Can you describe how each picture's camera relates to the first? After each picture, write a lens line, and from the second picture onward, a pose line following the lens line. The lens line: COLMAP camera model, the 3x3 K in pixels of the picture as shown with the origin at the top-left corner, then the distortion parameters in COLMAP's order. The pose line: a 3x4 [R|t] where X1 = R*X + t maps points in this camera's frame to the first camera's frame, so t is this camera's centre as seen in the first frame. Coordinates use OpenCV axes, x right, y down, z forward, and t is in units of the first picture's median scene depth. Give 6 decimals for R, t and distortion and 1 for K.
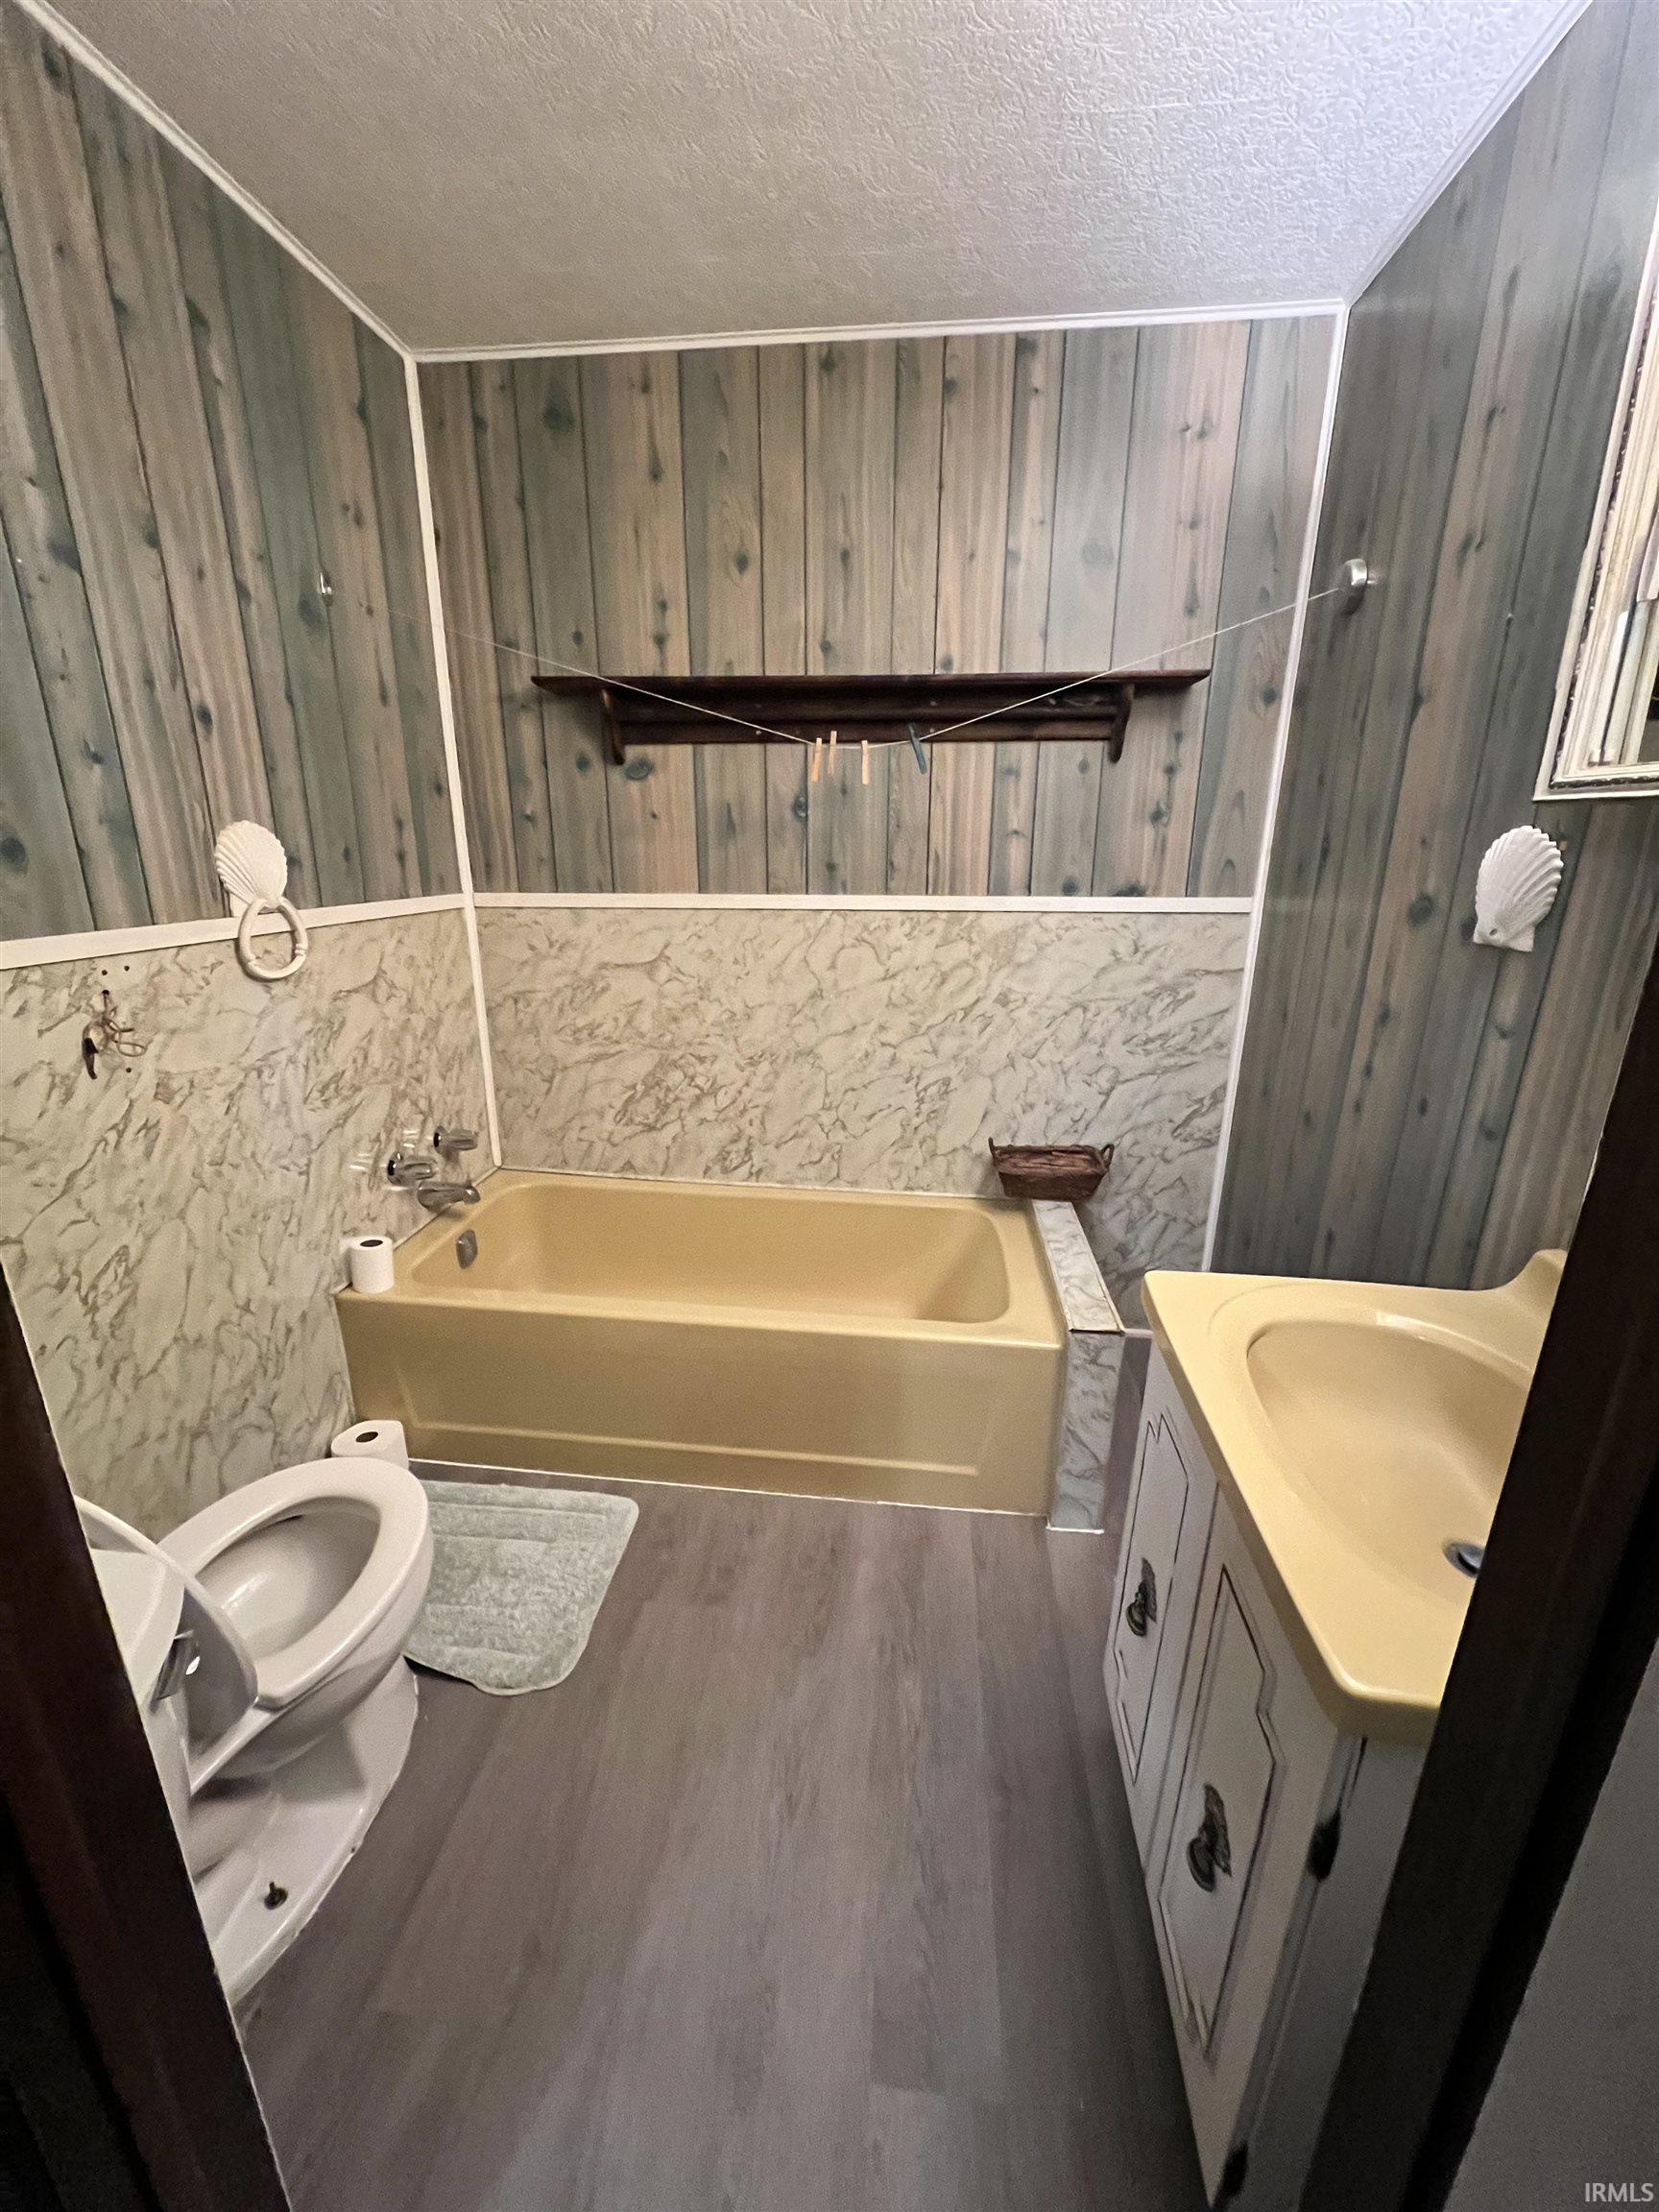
lens RADIAL K [[887.2, 0, 827.4], [0, 887.2, 1108.8], [0, 0, 1]] dist [0.000534, 0.000038]
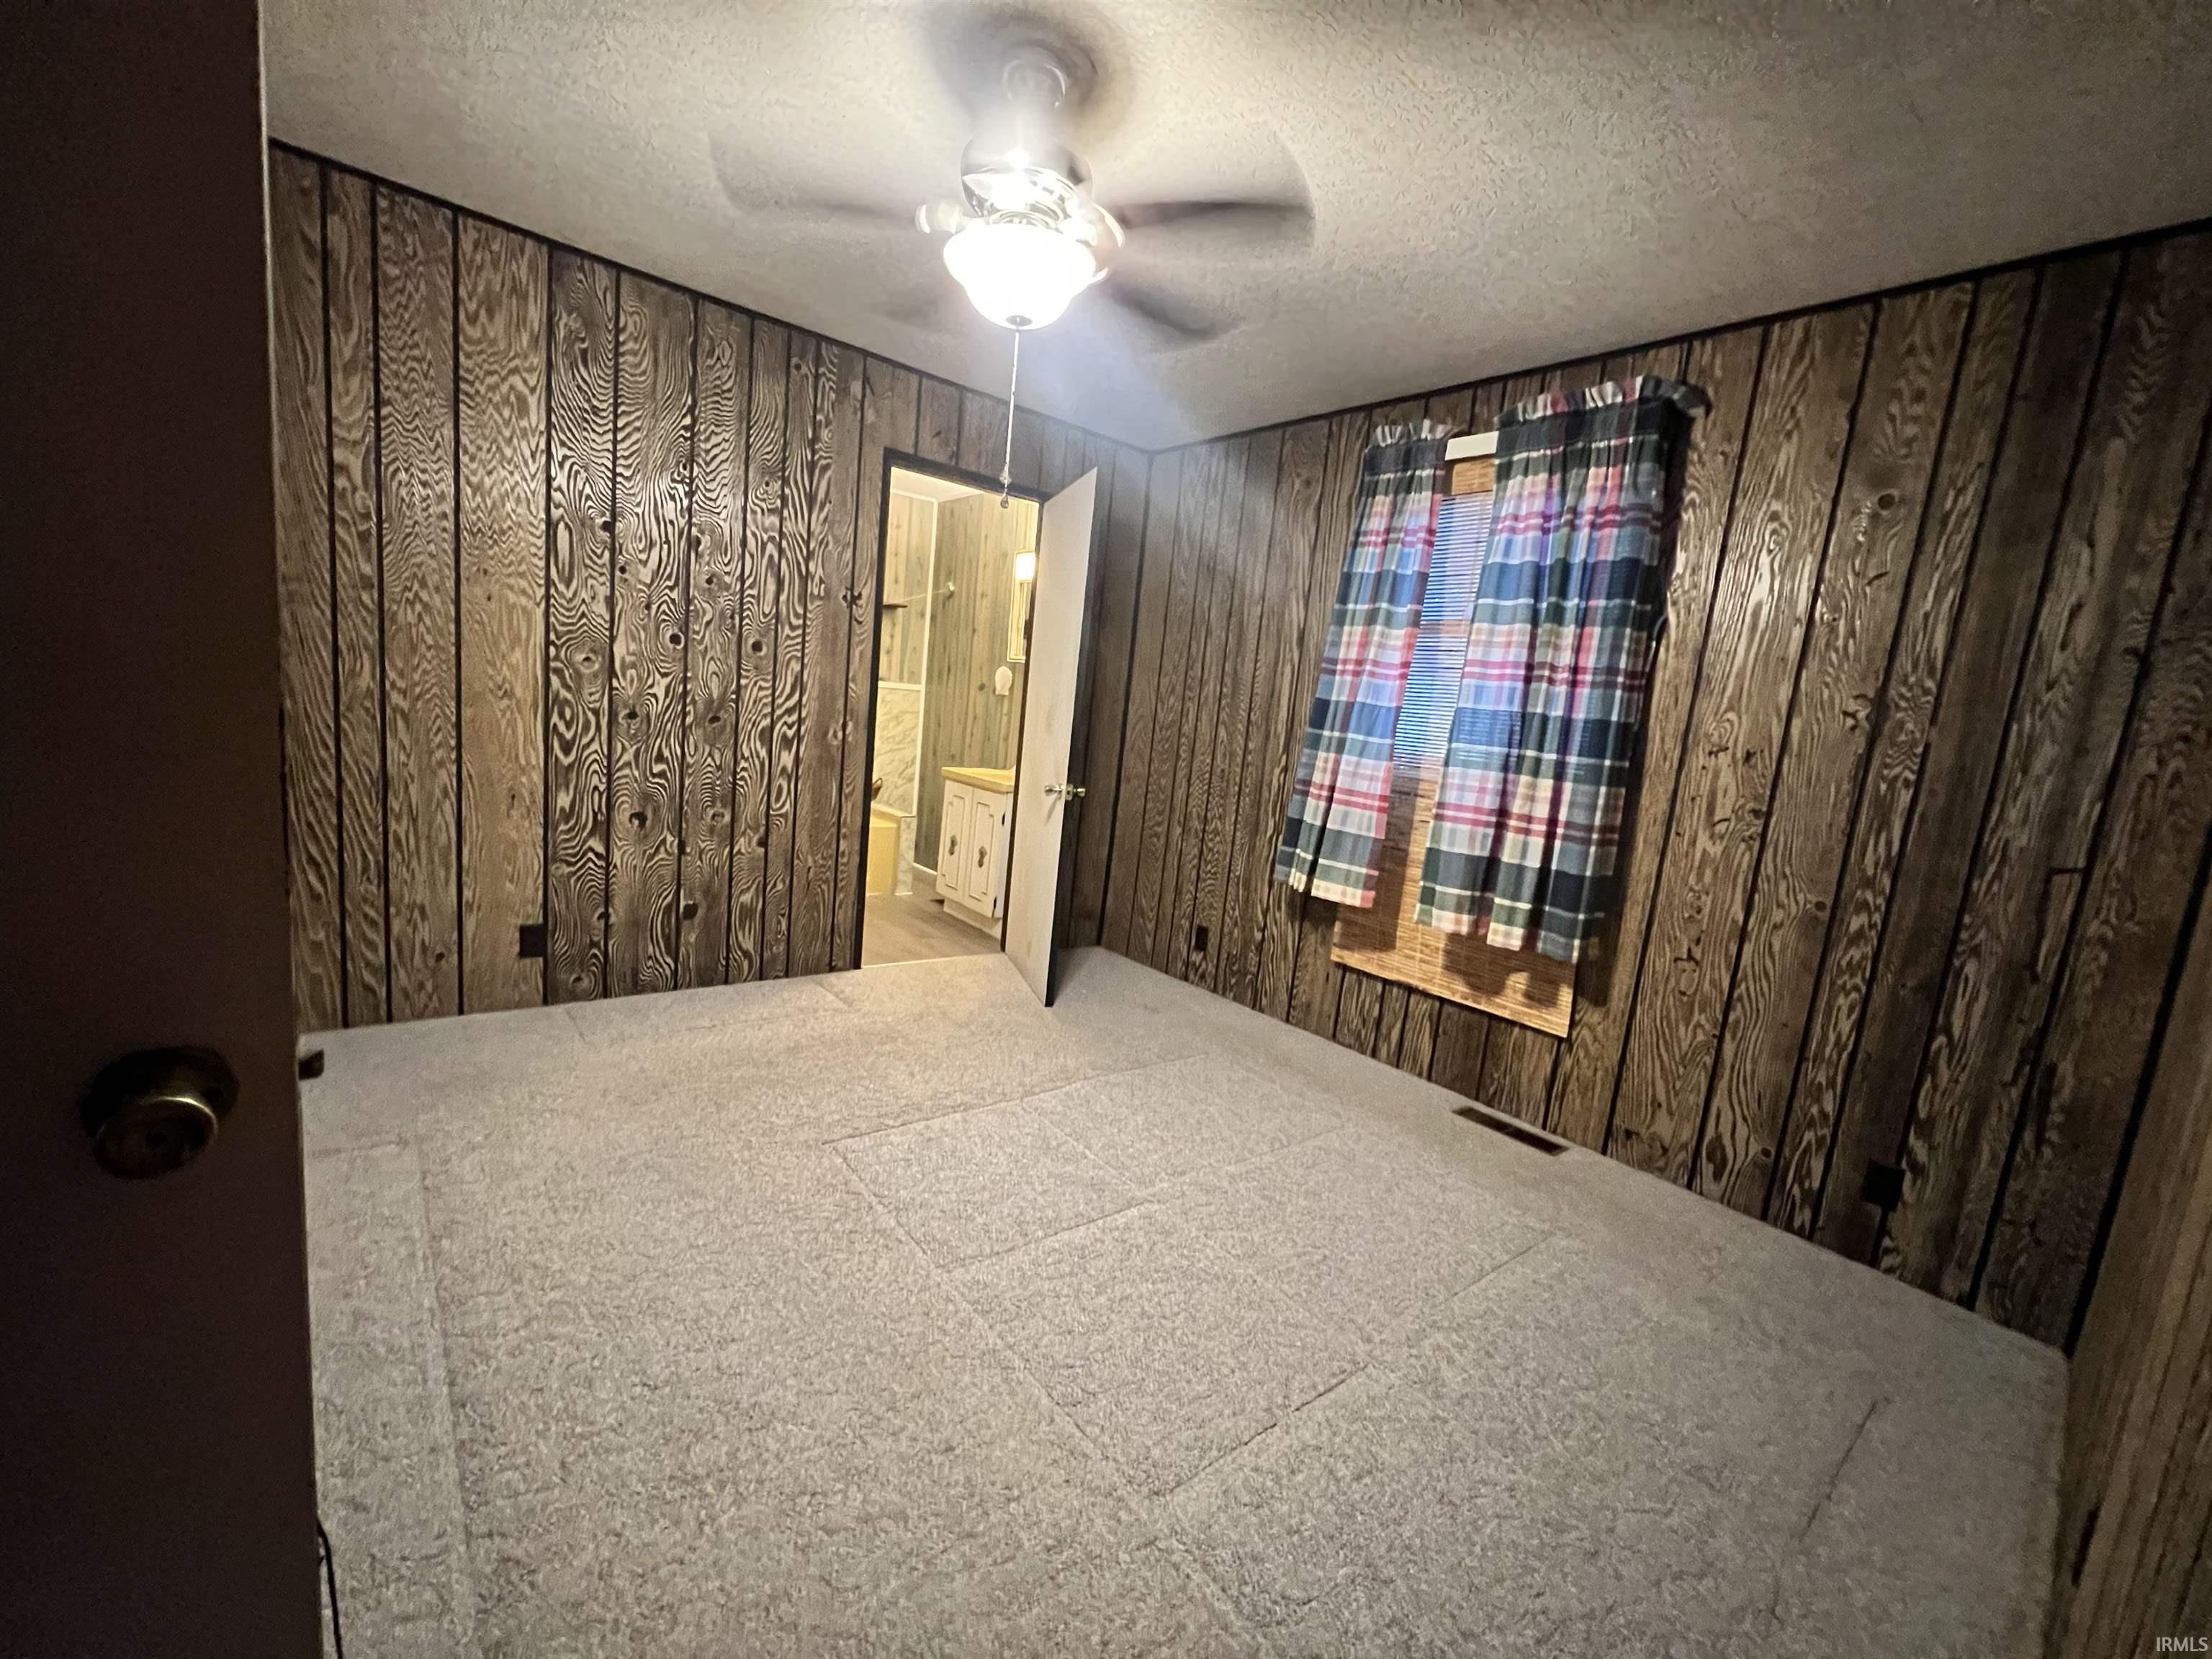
lens RADIAL K [[887.2, 0, 1106.0], [0, 887.2, 829.5], [0, 0, 1]] dist [0.000534, 0.000038]
pose [[0.692021, -0.039307, 0.720807, -1.313816], [0.118001, 0.991245, -0.059235, 0.510054], [-0.712168, 0.126048, 0.690600, -1.458602]]
